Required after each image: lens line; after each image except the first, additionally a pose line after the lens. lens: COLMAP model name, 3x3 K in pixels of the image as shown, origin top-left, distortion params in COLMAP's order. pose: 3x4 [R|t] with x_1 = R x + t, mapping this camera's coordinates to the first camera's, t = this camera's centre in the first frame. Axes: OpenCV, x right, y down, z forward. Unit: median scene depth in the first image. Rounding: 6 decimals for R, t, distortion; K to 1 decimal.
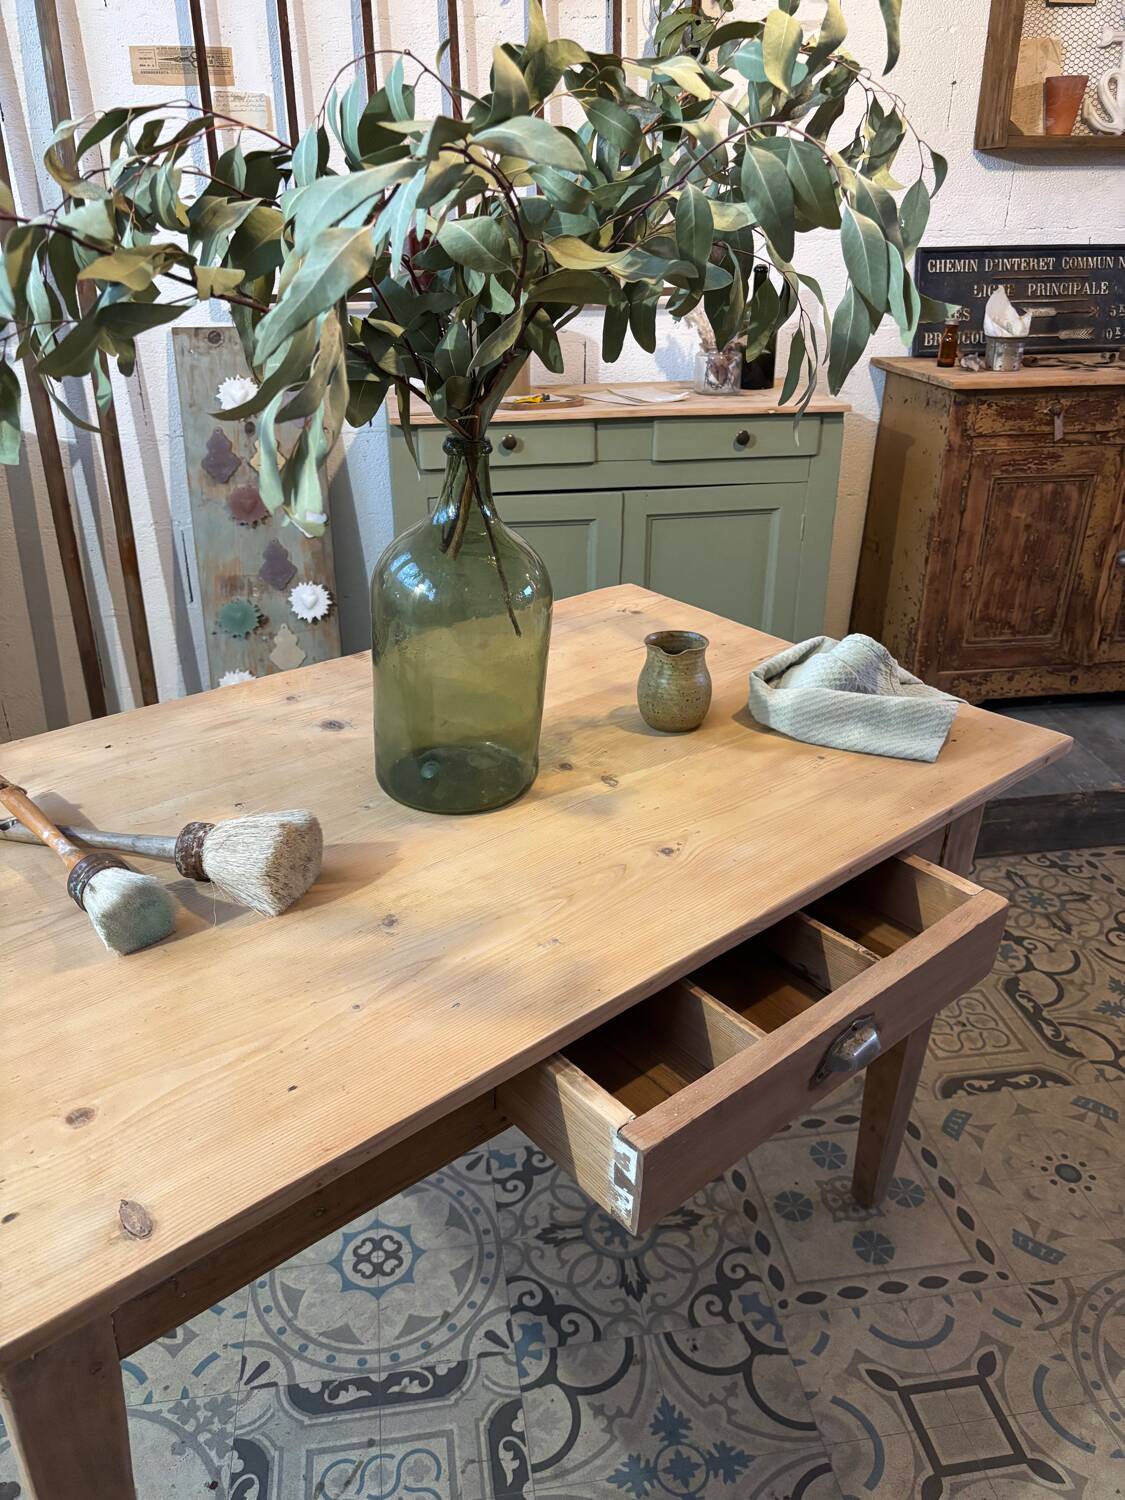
lens RADIAL K [[1137.3, 0, 529.4], [0, 1137.3, 739.8], [0, 0, 1]] dist [0.043726, -0.049767]
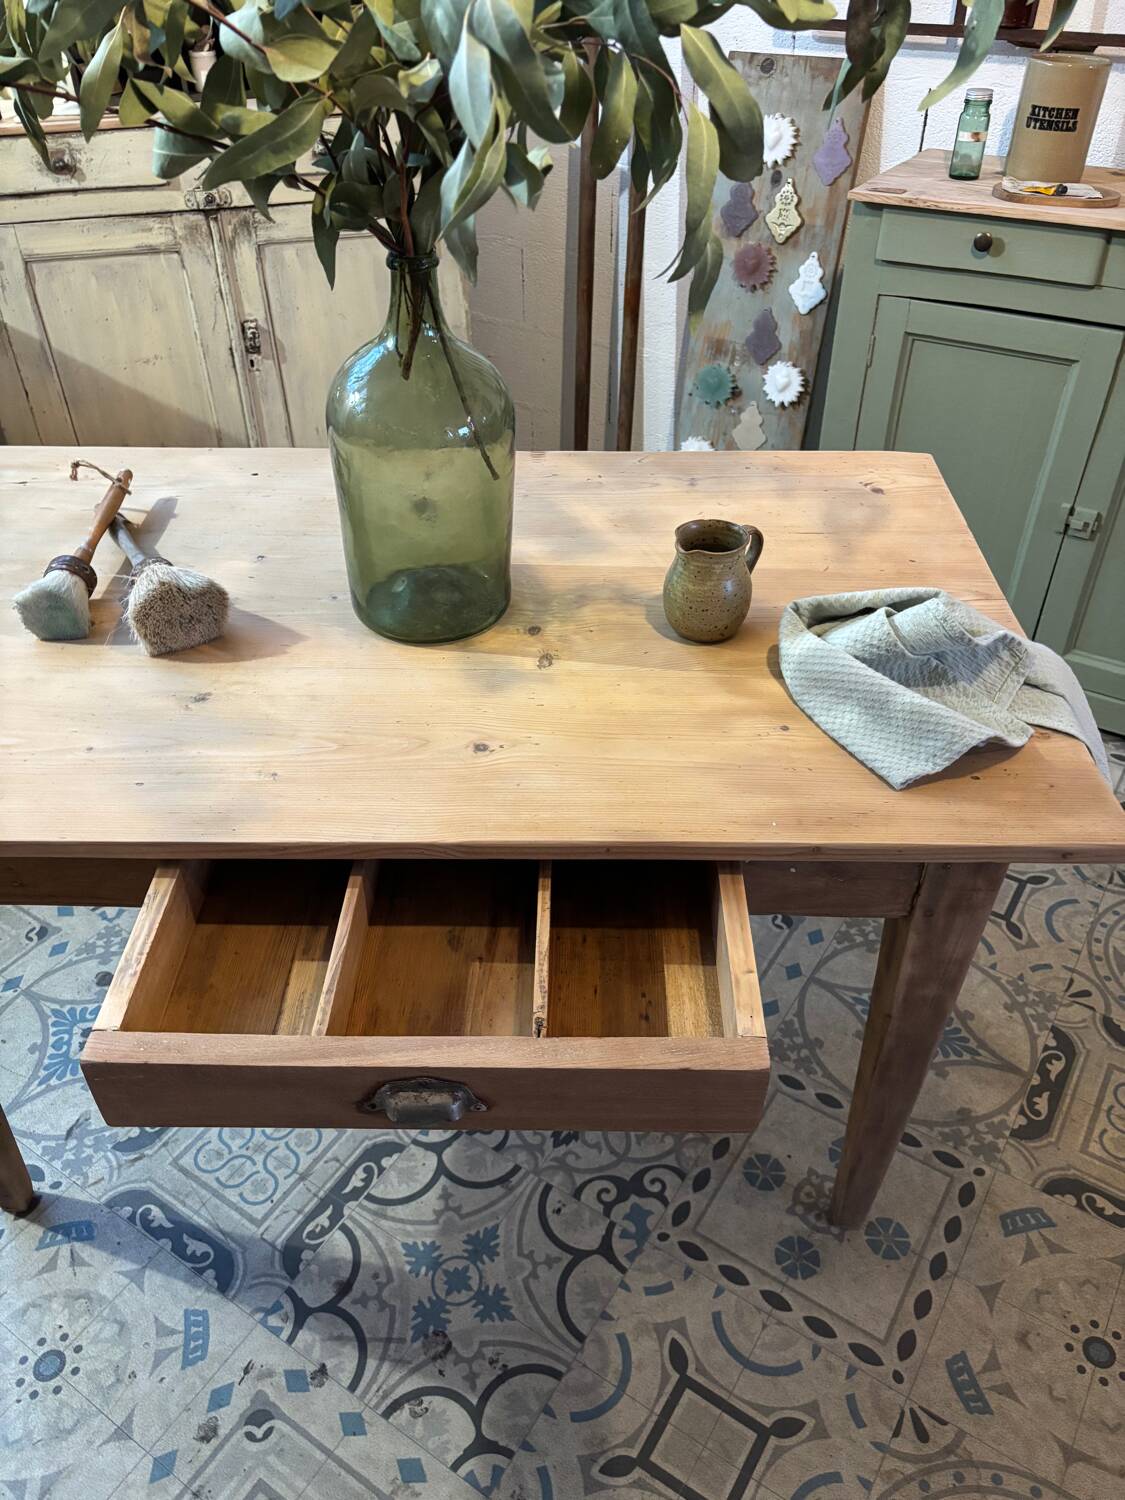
lens RADIAL K [[1137.3, 0, 554.7], [0, 1137.3, 743.0], [0, 0, 1]] dist [0.043726, -0.049767]
pose [[0.745421, 0.400988, -0.532500, 0.497498], [-0.271211, 0.912169, 0.307234, -0.157999], [0.608927, -0.084599, 0.788702, 0.217888]]
